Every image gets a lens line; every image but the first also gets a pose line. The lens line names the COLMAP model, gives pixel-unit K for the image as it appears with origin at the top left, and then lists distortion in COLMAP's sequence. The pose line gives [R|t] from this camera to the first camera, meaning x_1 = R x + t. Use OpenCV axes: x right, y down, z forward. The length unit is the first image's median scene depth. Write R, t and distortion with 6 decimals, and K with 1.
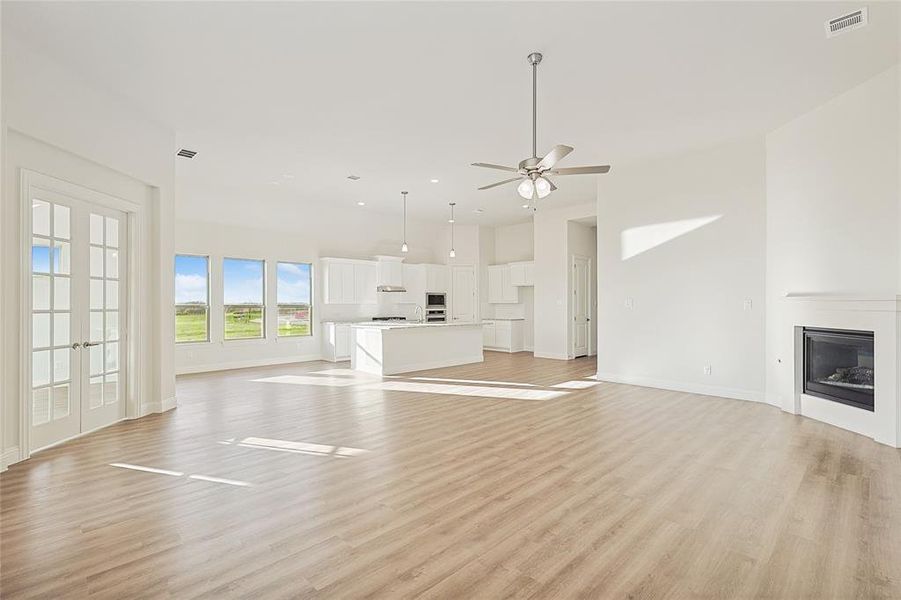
lens RADIAL K [[418.4, 0, 450.5], [0, 418.4, 300.0], [0, 0, 1]] dist [0.001169, 0.000220]
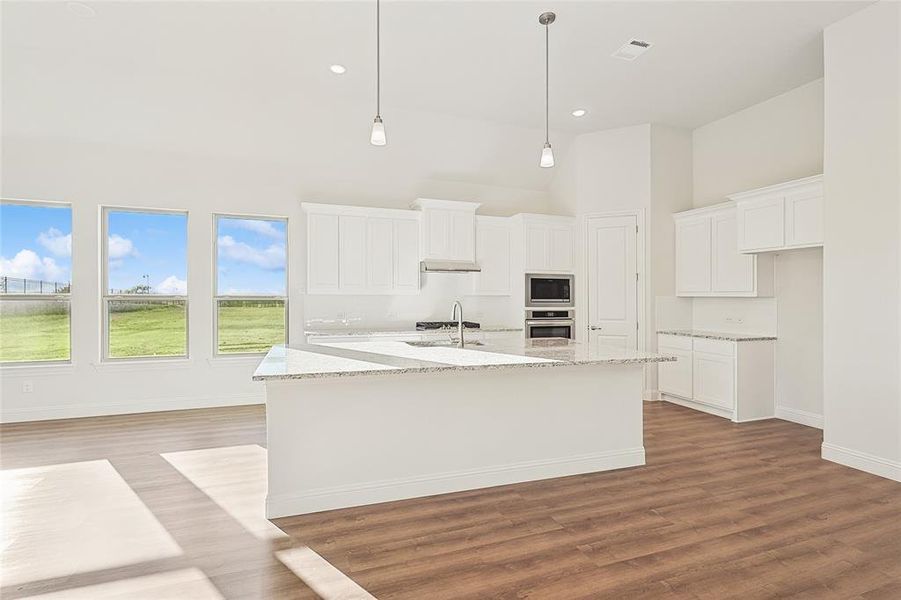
lens RADIAL K [[415.6, 0, 443.0], [0, 415.6, 295.1], [0, 0, 1]] dist [0.000397, 0.000155]
pose [[0.908615, 0.005932, -0.417593, 0.057829], [-0.002756, 0.999963, 0.008208, 0.003640], [0.417626, -0.006307, 0.908597, 0.552058]]
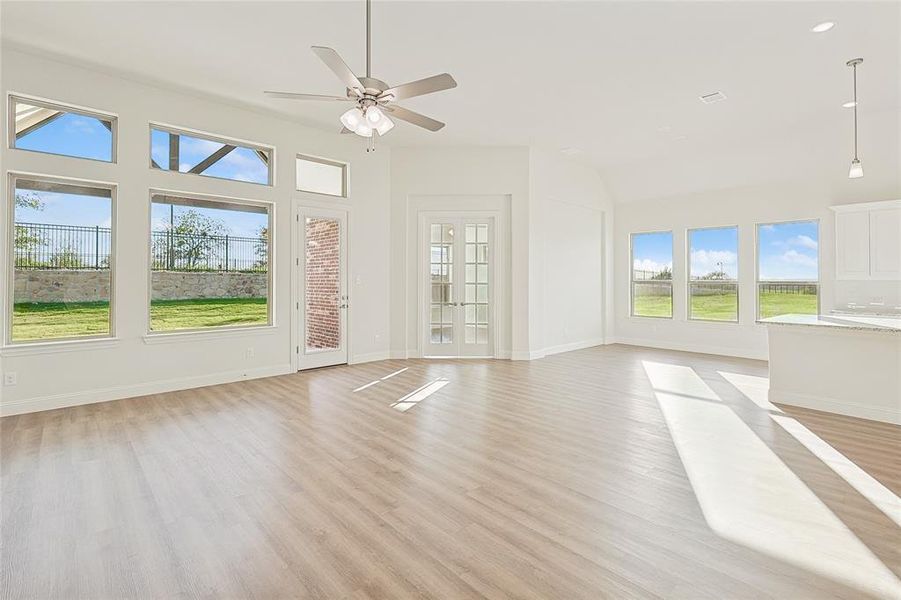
lens RADIAL K [[427.9, 0, 458.5], [0, 427.9, 276.4], [0, 0, 1]] dist [0.004376, 0.000282]
pose [[-0.030713, -0.004710, -0.999517, 0.329094], [0.005536, 0.999973, -0.004882, 0.001895], [0.999513, -0.005683, -0.030686, 0.412760]]
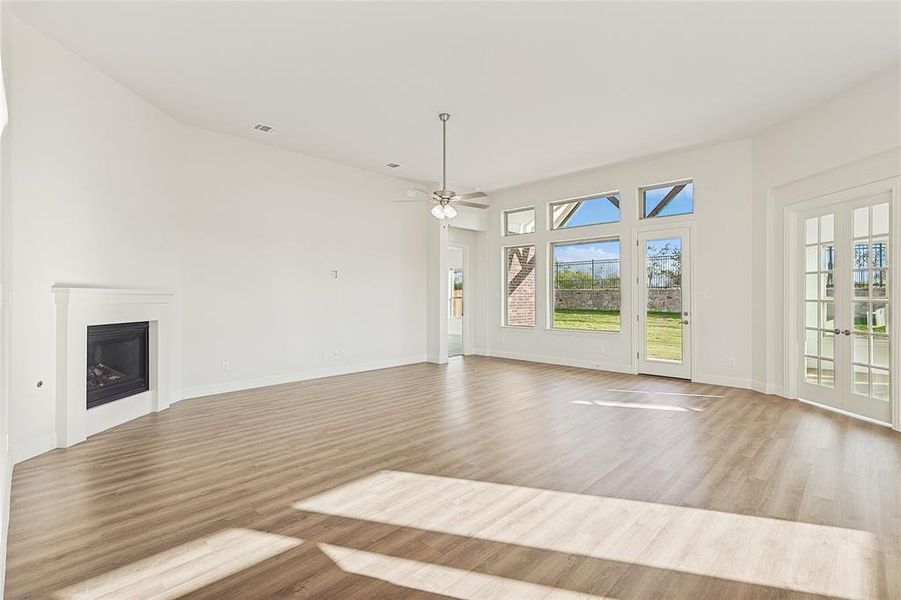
lens RADIAL K [[418.4, 0, 450.5], [0, 418.4, 300.0], [0, 0, 1]] dist [0.001169, 0.000220]
pose [[-0.999846, 0.004484, -0.016959, 0.072009], [0.004439, 0.999987, 0.002693, 0.005777], [0.016971, 0.002617, -0.999853, 0.825484]]
